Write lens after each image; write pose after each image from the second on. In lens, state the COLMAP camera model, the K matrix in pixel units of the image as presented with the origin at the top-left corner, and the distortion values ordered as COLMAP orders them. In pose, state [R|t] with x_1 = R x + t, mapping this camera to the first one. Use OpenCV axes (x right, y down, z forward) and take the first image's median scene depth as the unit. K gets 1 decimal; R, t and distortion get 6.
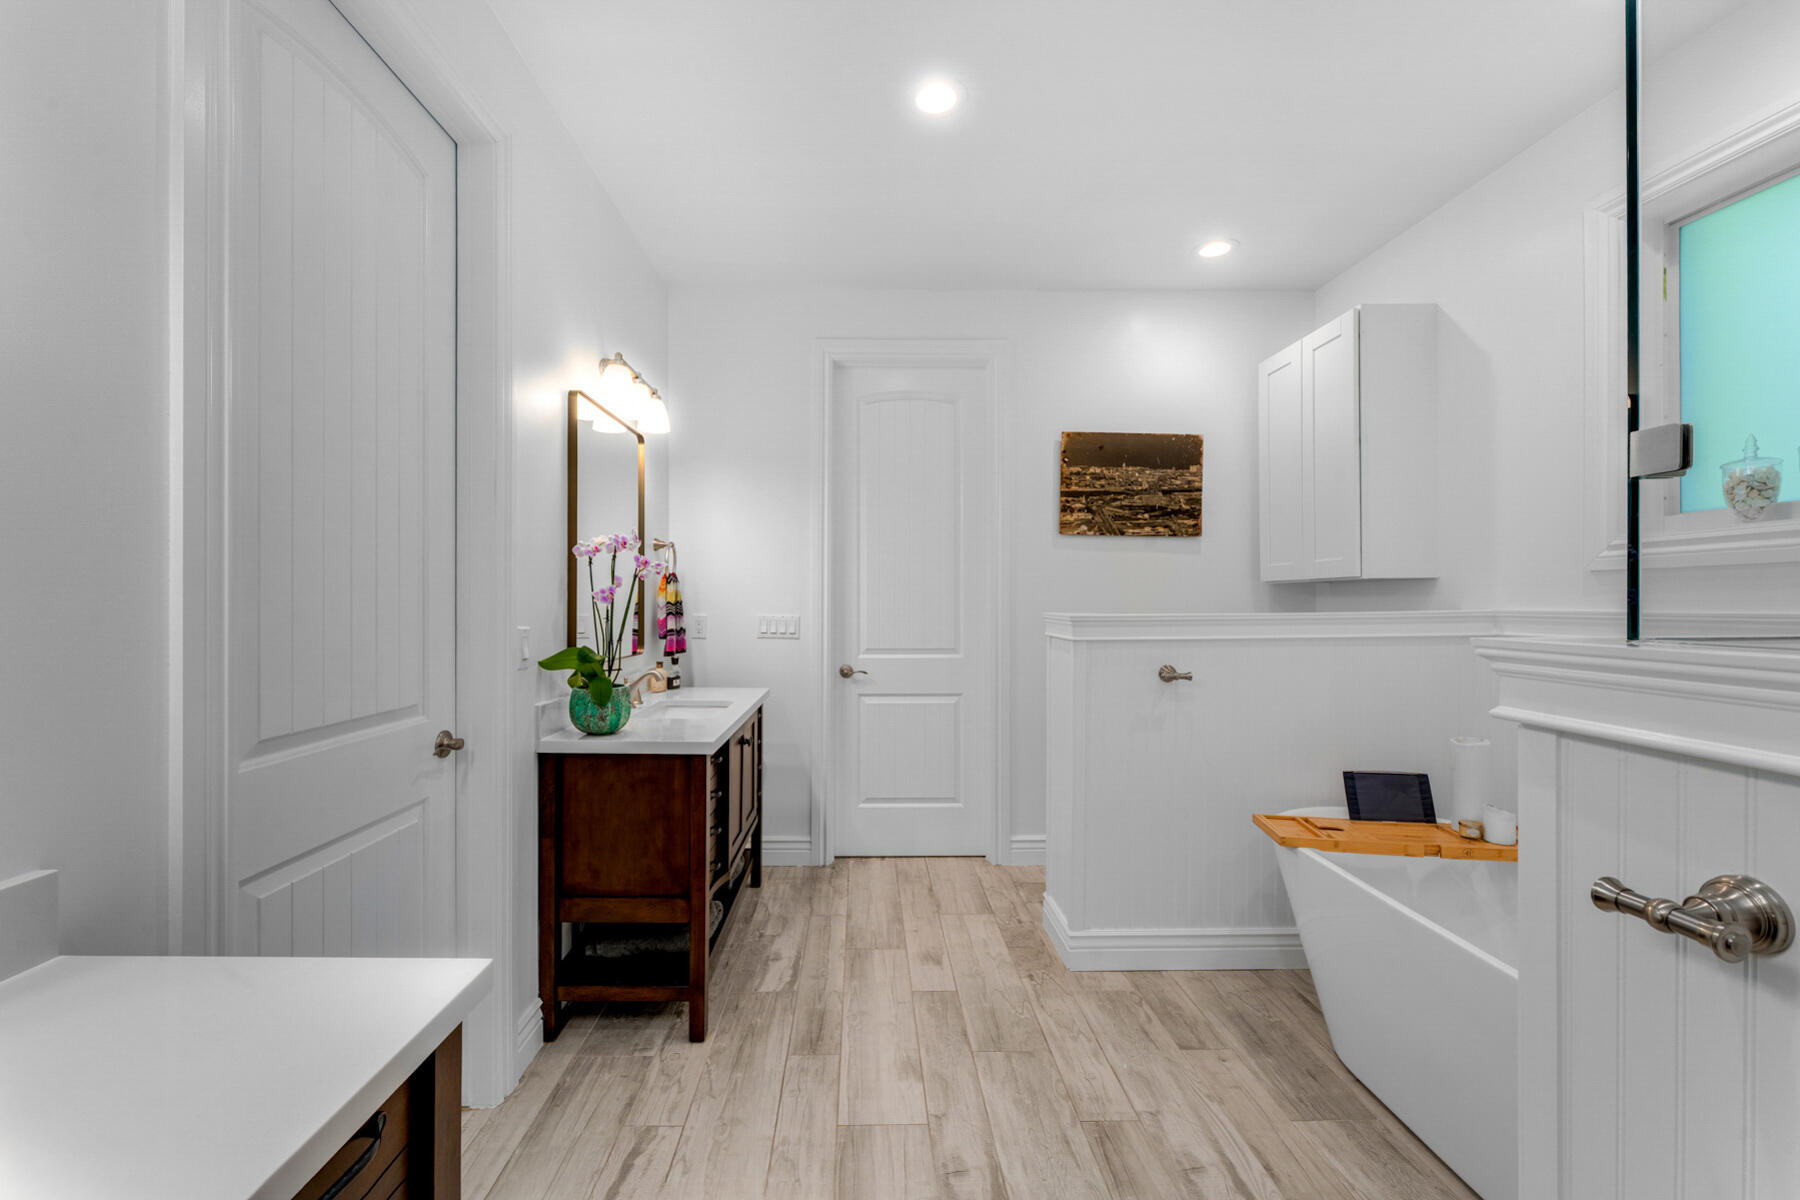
lens RADIAL K [[727.8, 0, 875.8], [0, 727.8, 586.2], [0, 0, 1]] dist [0.000492, -0.000253]
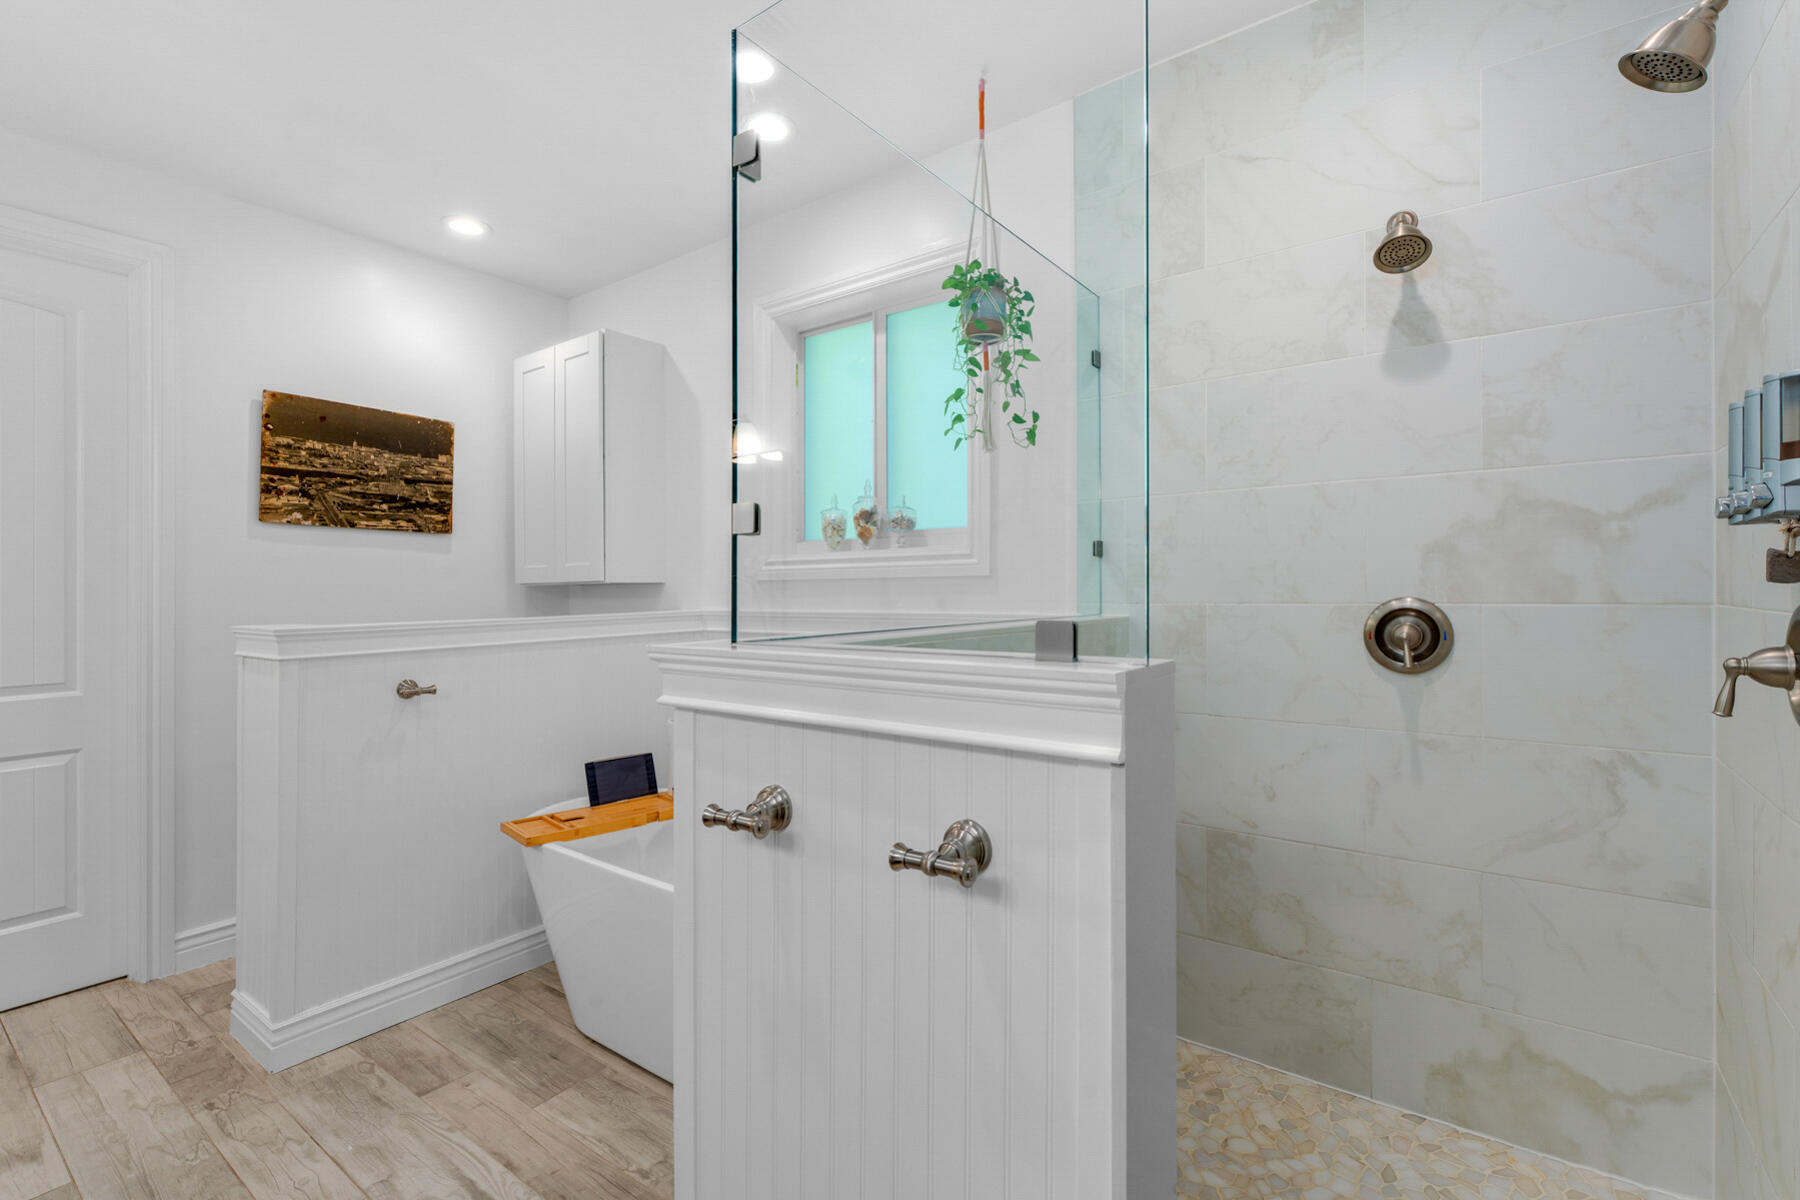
lens RADIAL K [[794.1, 0, 895.7], [0, 794.1, 584.2], [0, 0, 1]] dist [0.000118, -0.001328]
pose [[0.605355, 0.000496, 0.795956, -0.012330], [-0.003513, 0.999992, 0.002048, -0.012313], [-0.795948, -0.004036, 0.605351, -0.065646]]
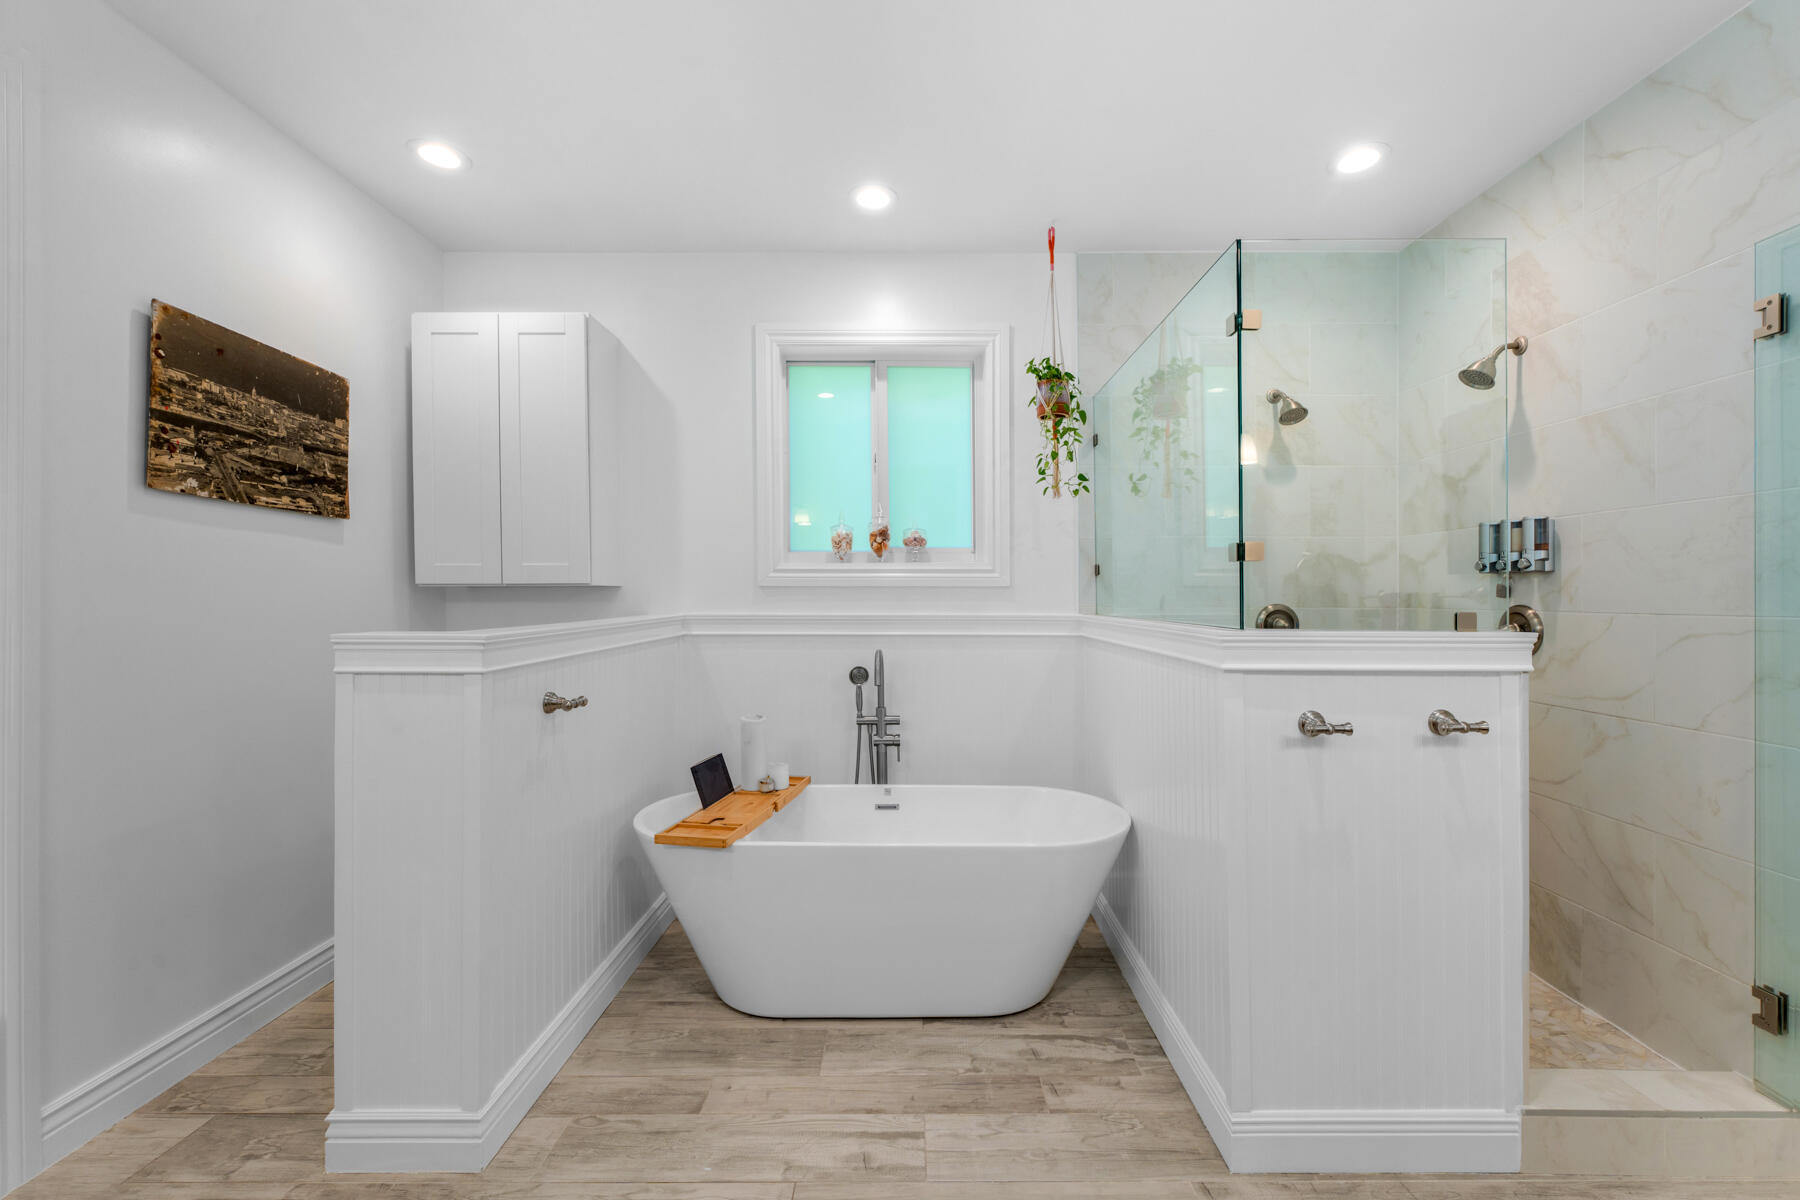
lens RADIAL K [[745.7, 0, 908.5], [0, 745.7, 596.1], [0, 0, 1]] dist [-0.001514, -0.000869]
pose [[0.016677, 0.002416, 0.999858, -0.389869], [-0.017356, 0.999847, -0.002126, -0.000131], [-0.999710, -0.017318, 0.016717, 0.586141]]
